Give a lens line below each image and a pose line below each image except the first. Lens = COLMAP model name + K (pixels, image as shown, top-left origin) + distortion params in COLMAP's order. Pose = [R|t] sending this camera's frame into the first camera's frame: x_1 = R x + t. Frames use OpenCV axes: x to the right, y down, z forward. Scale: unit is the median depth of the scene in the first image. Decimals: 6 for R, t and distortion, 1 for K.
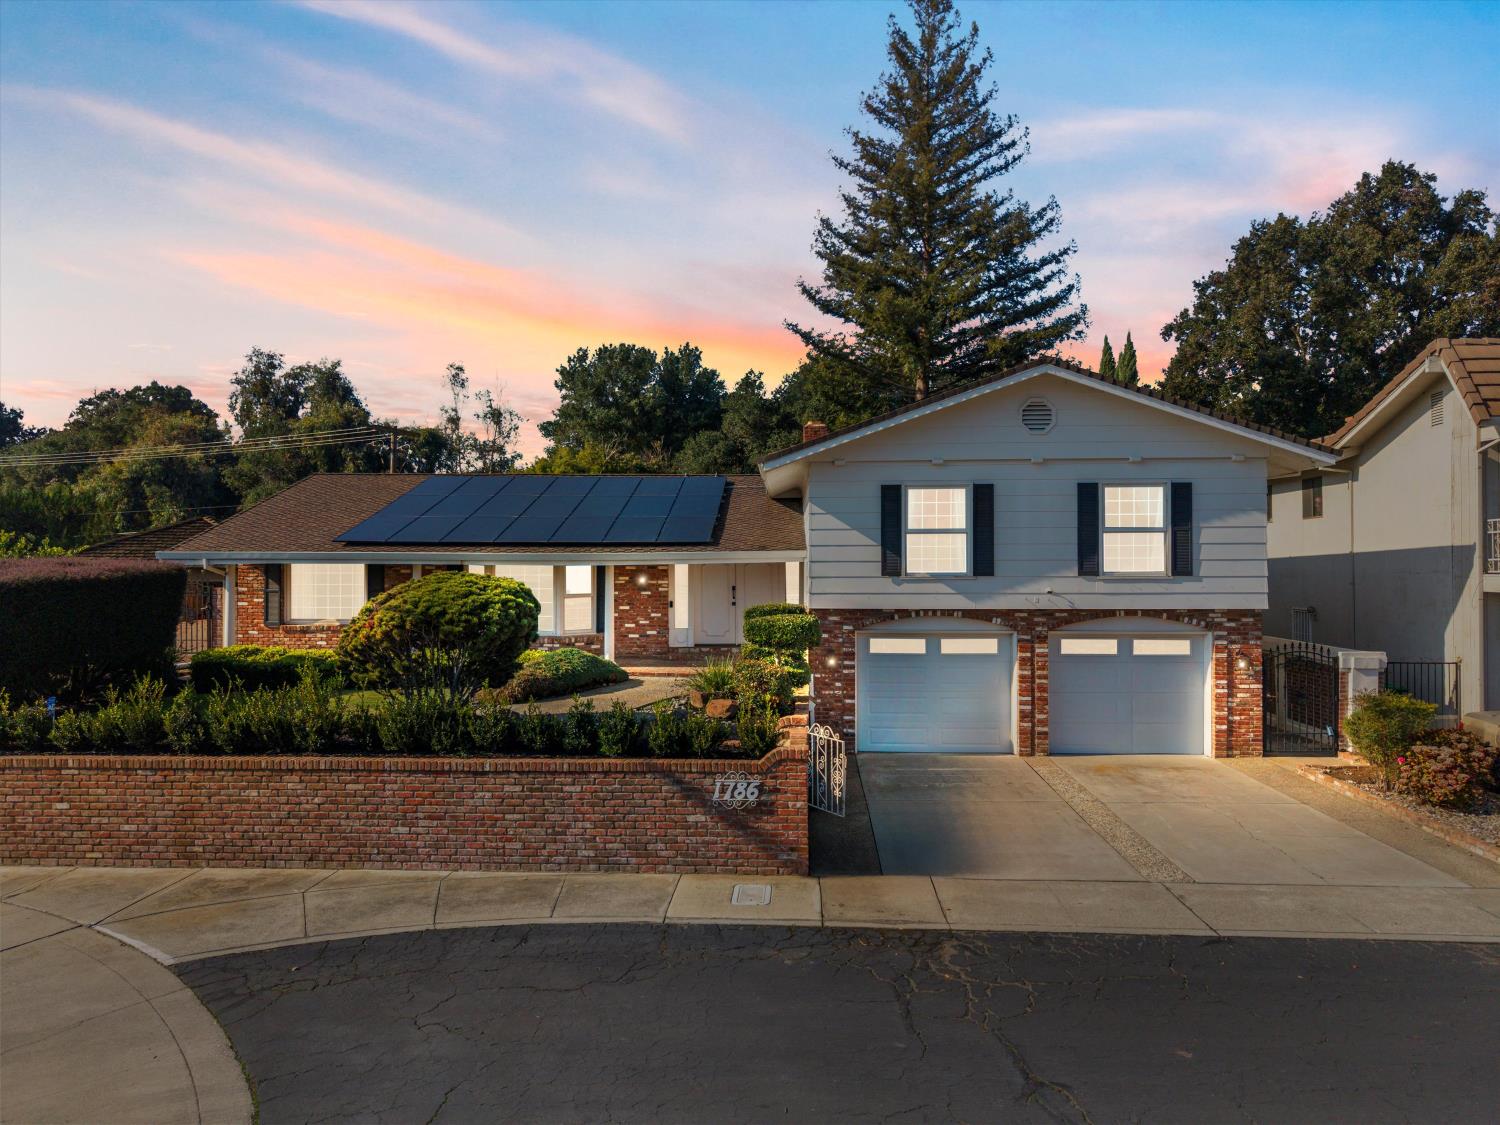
lens RADIAL K [[990.3, 0, 750.0], [0, 990.3, 562.5], [0, 0, 1]] dist [0.031137, -0.025599]
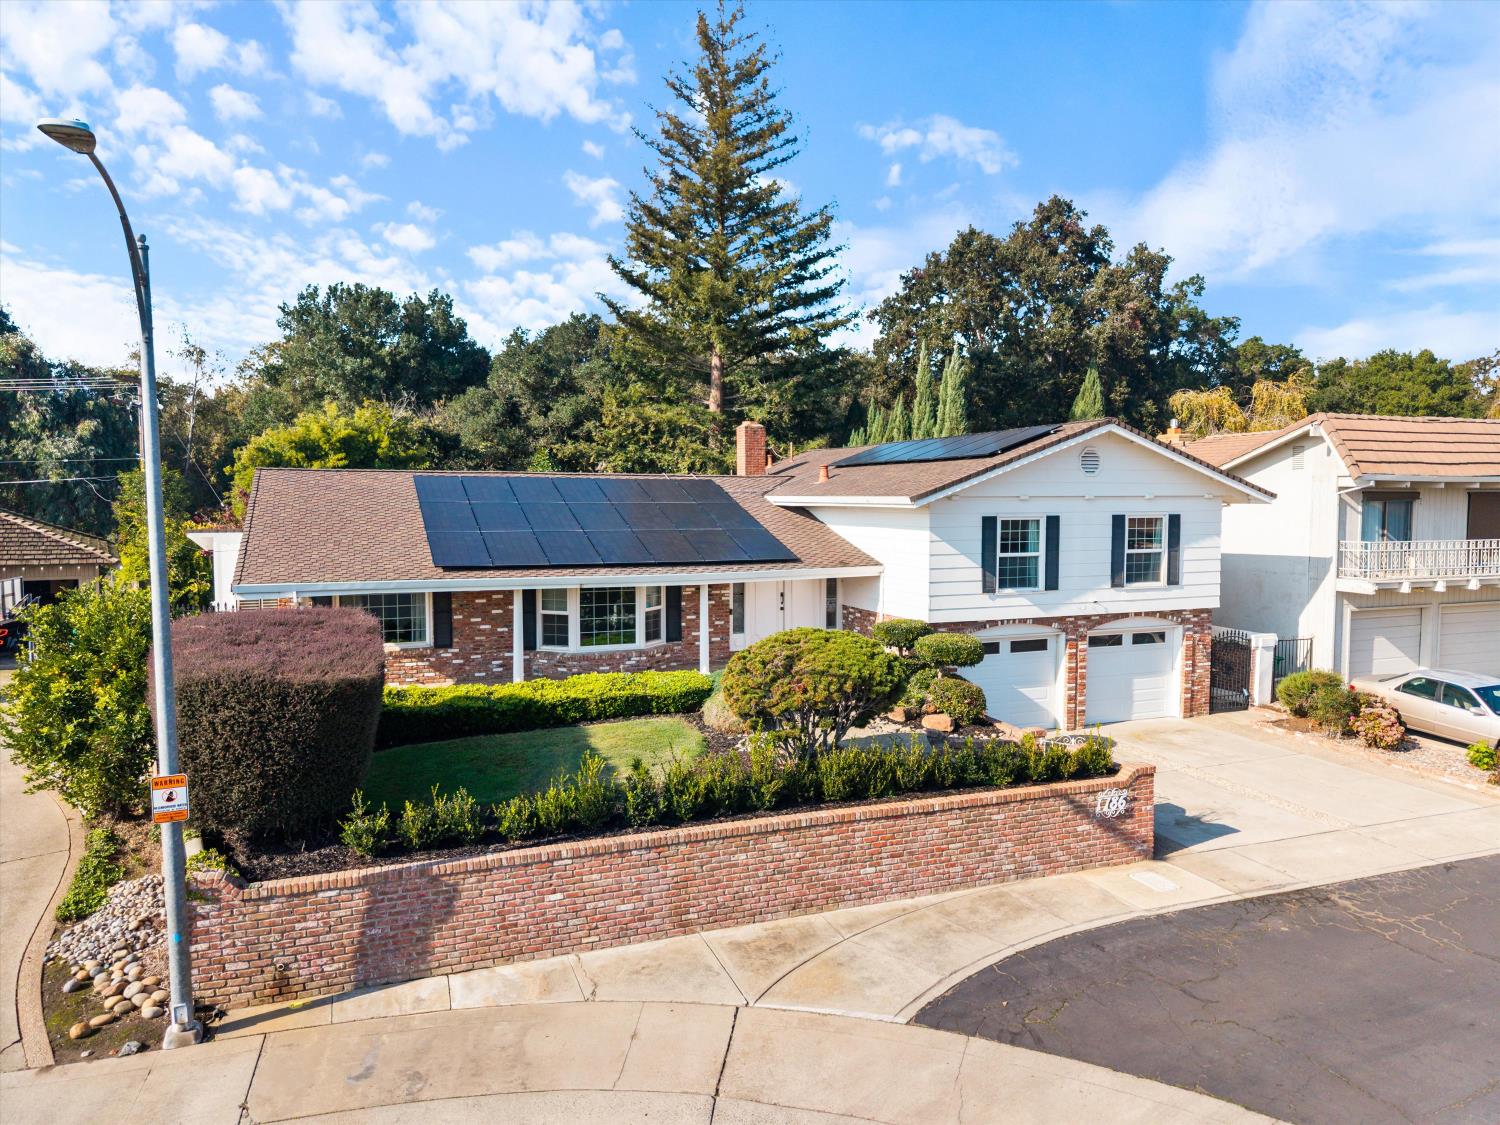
lens RADIAL K [[981.4, 0, 758.8], [0, 981.4, 567.7], [0, 0, 1]] dist [0.033648, -0.026467]
pose [[0.912627, -0.026544, 0.407932, -0.602582], [-0.004294, 0.997212, 0.074495, -0.105389], [-0.408772, -0.069738, 0.909968, 0.032974]]
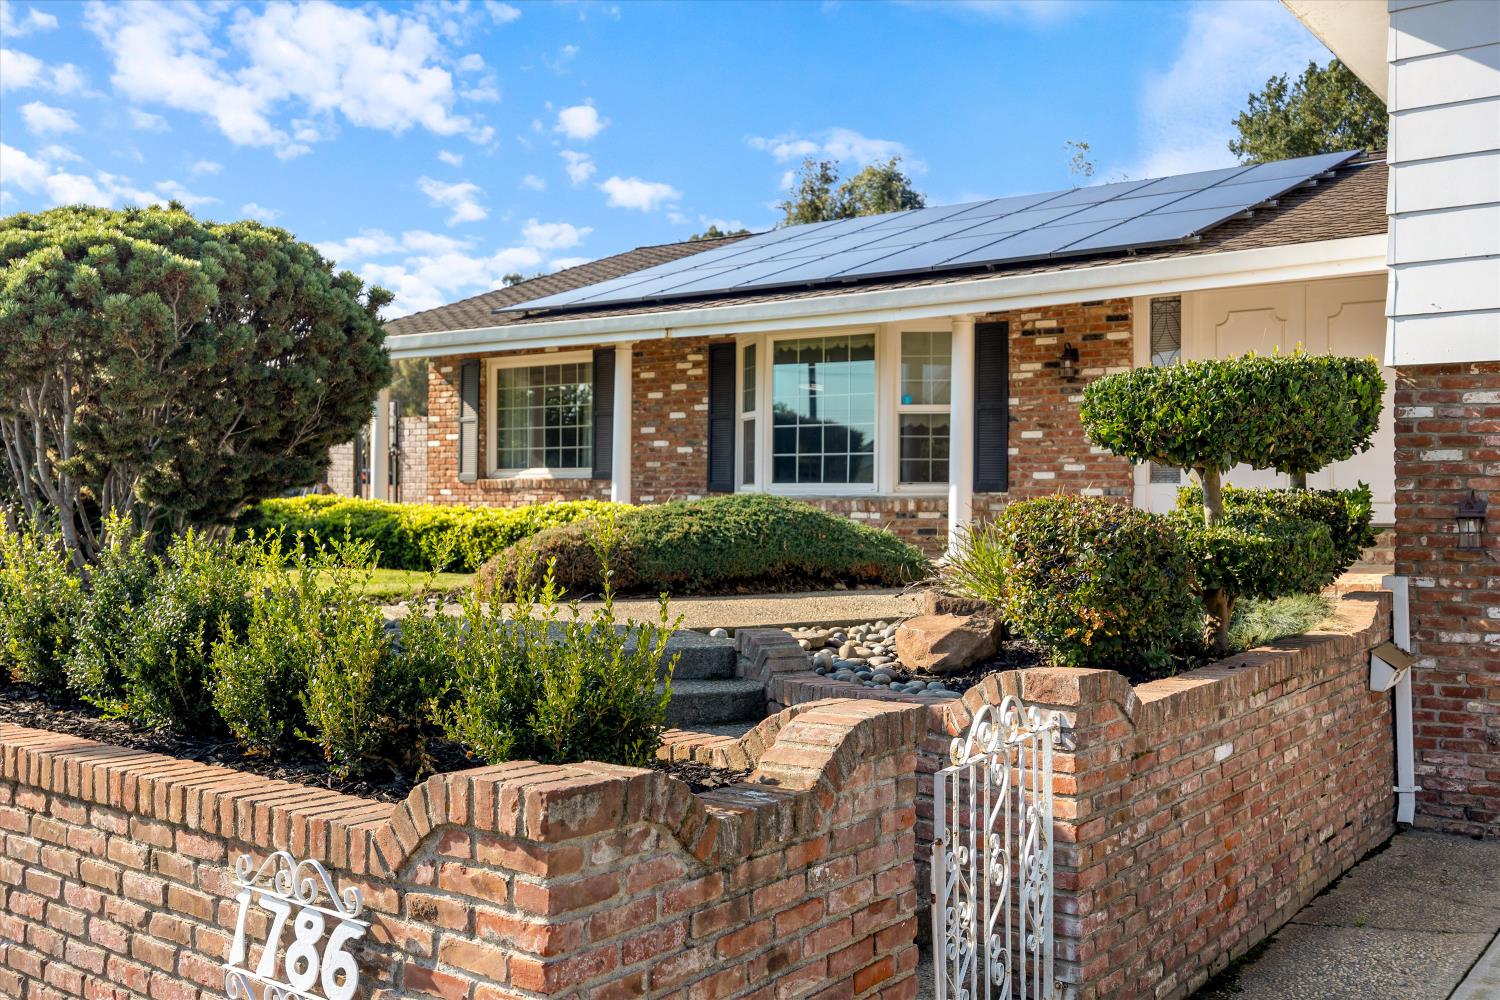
lens RADIAL K [[1406.2, 0, 750.0], [0, 1406.2, 500.0], [0, 0, 1]] dist [0.001299, -0.005495]
pose [[0.825336, 0.001905, -0.564639, 0.147312], [0.002421, 0.999973, 0.006912, 0.087260], [0.564637, -0.007072, 0.825309, 0.522220]]
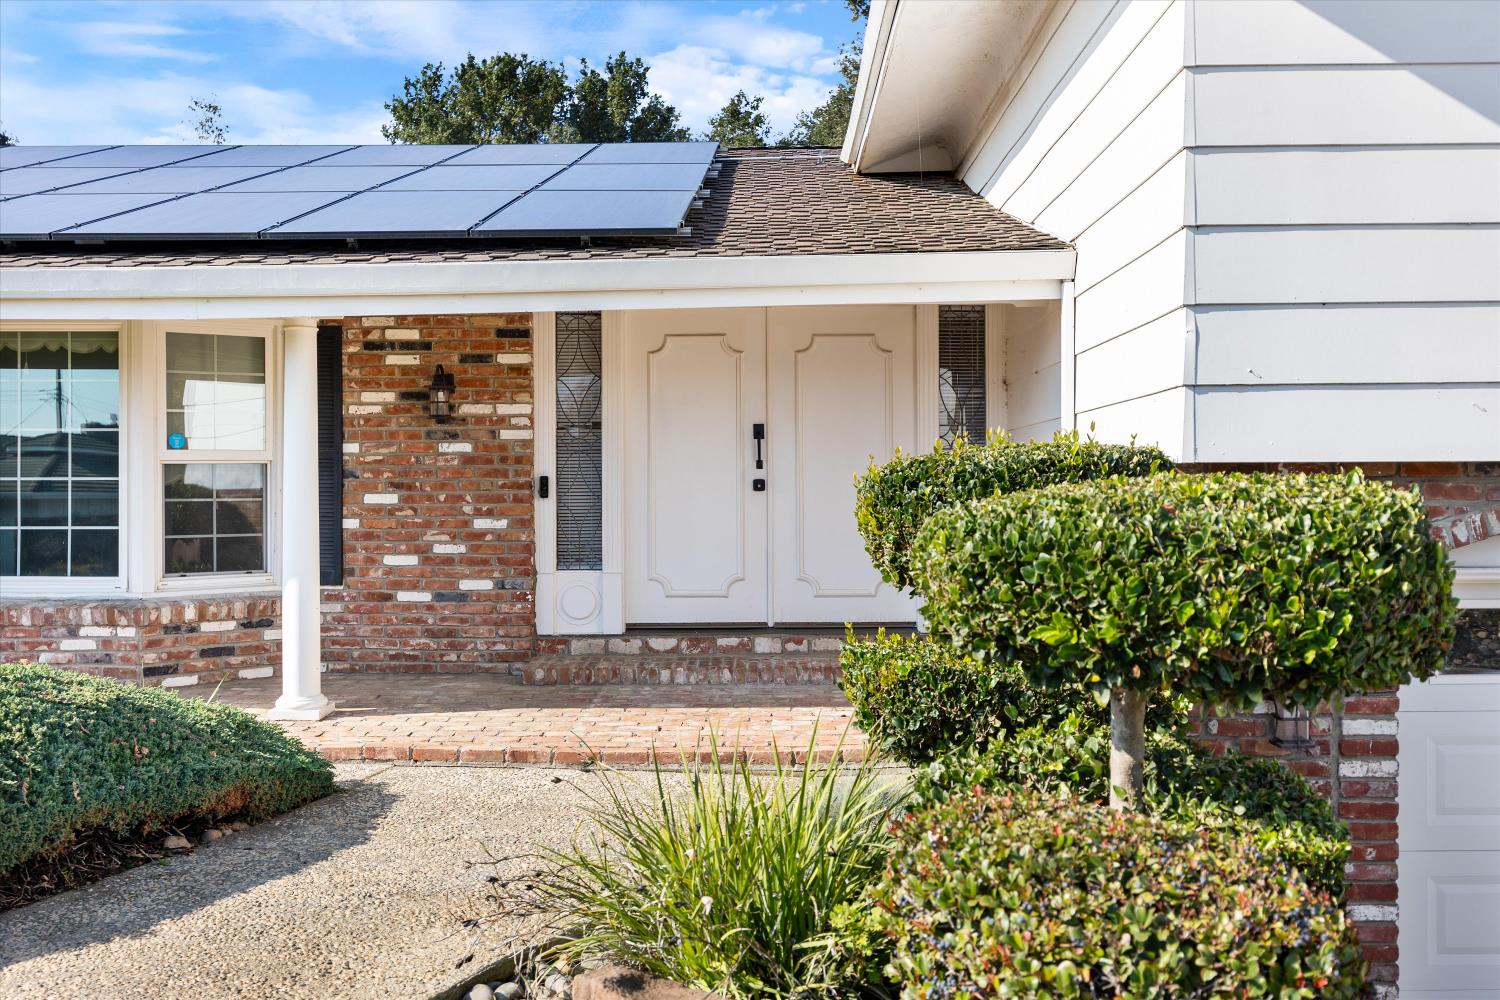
lens RADIAL K [[1424.6, 0, 750.0], [0, 1424.6, 500.0], [0, 0, 1]] dist [-0.003839, 0.005483]
pose [[0.999768, -0.004283, 0.021097, -0.035458], [0.003968, 0.999881, 0.014932, 0.050531], [-0.021159, -0.014845, 0.999666, 0.720796]]
